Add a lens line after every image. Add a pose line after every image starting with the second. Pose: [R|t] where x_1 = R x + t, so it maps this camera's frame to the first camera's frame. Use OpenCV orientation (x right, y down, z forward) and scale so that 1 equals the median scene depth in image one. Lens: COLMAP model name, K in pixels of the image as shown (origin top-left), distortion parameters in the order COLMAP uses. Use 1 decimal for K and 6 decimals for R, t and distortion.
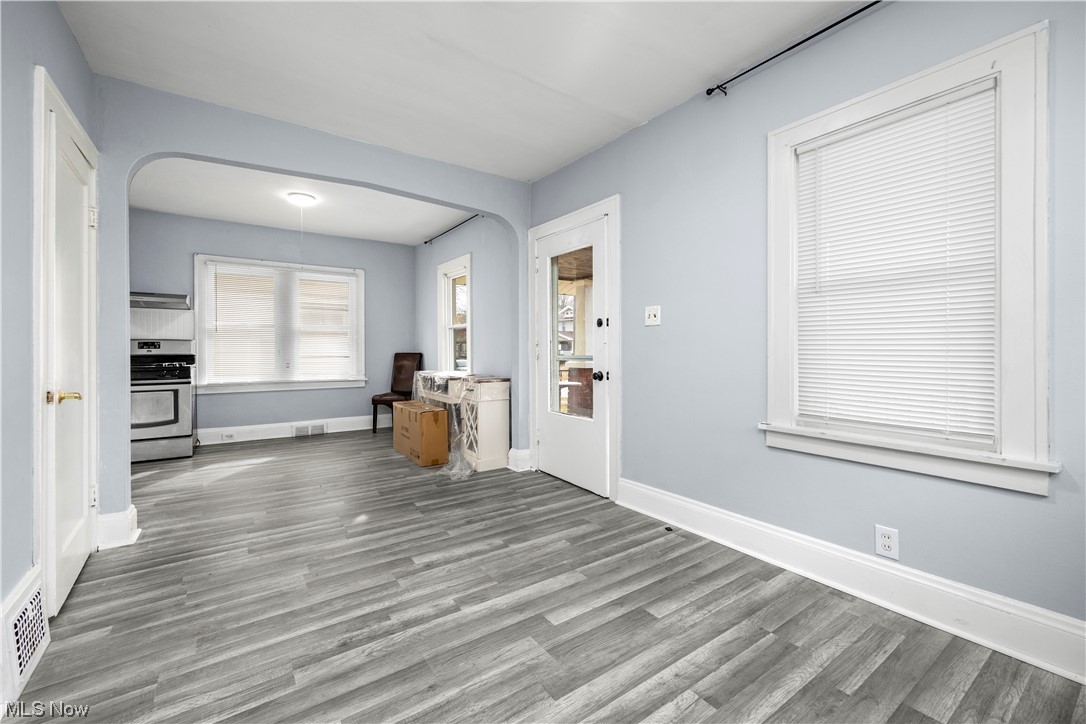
lens RADIAL K [[453.2, 0, 543.2], [0, 453.2, 349.3], [0, 0, 1]] dist [0.002292, -0.000237]
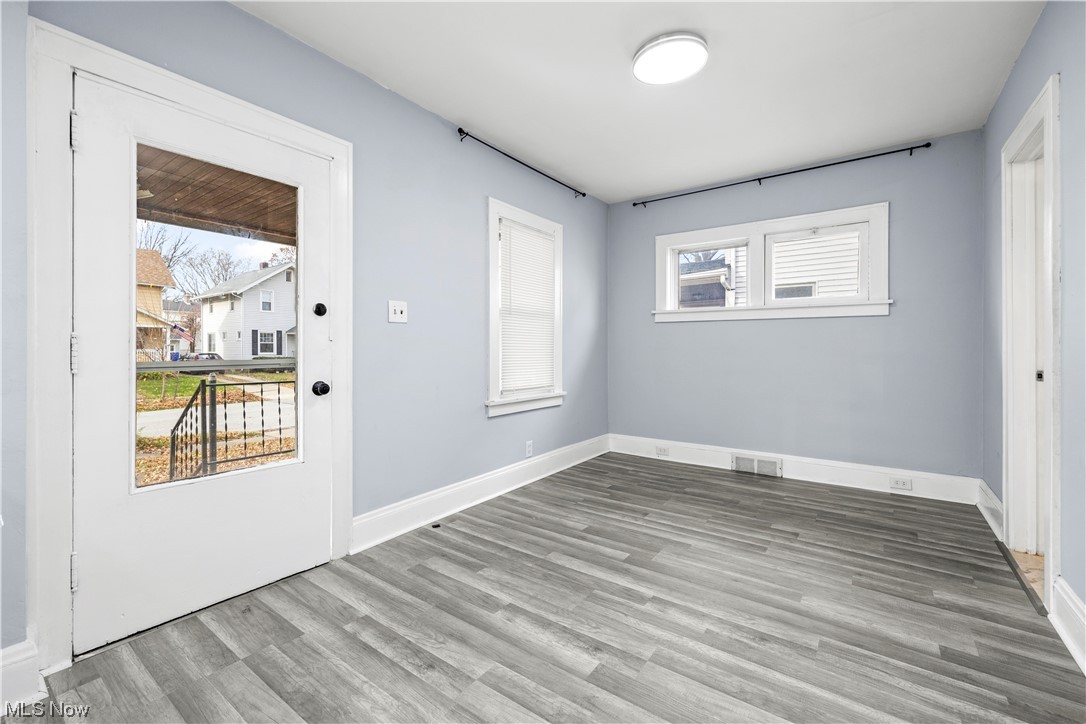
lens RADIAL K [[453.2, 0, 543.2], [0, 453.2, 349.3], [0, 0, 1]] dist [0.002292, -0.000237]
pose [[-0.325970, 0.001408, 0.945379, -0.865009], [0.002773, 0.999996, -0.000534, 0.001673], [-0.945376, 0.002448, -0.325973, 1.252642]]
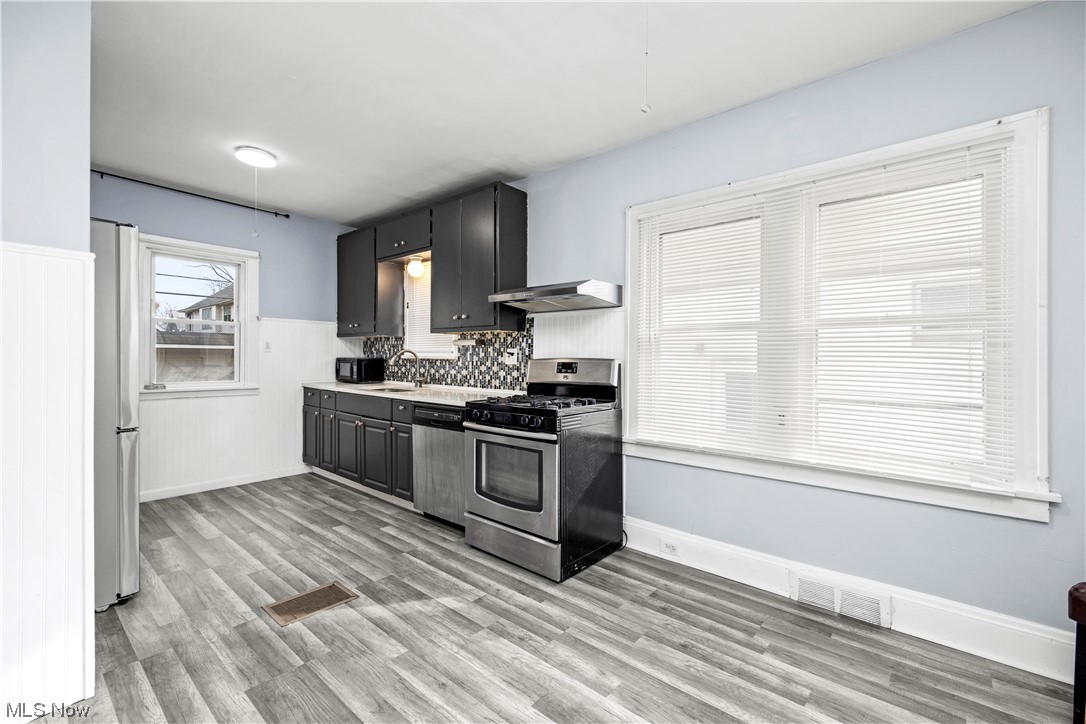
lens RADIAL K [[459.4, 0, 542.9], [0, 459.4, 358.3], [0, 0, 1]] dist [0.007344, -0.000081]
pose [[0.253678, -0.000095, -0.967289, -0.501923], [-0.008638, 0.999960, -0.002364, -0.041129], [0.967250, 0.008955, 0.253667, 1.605318]]
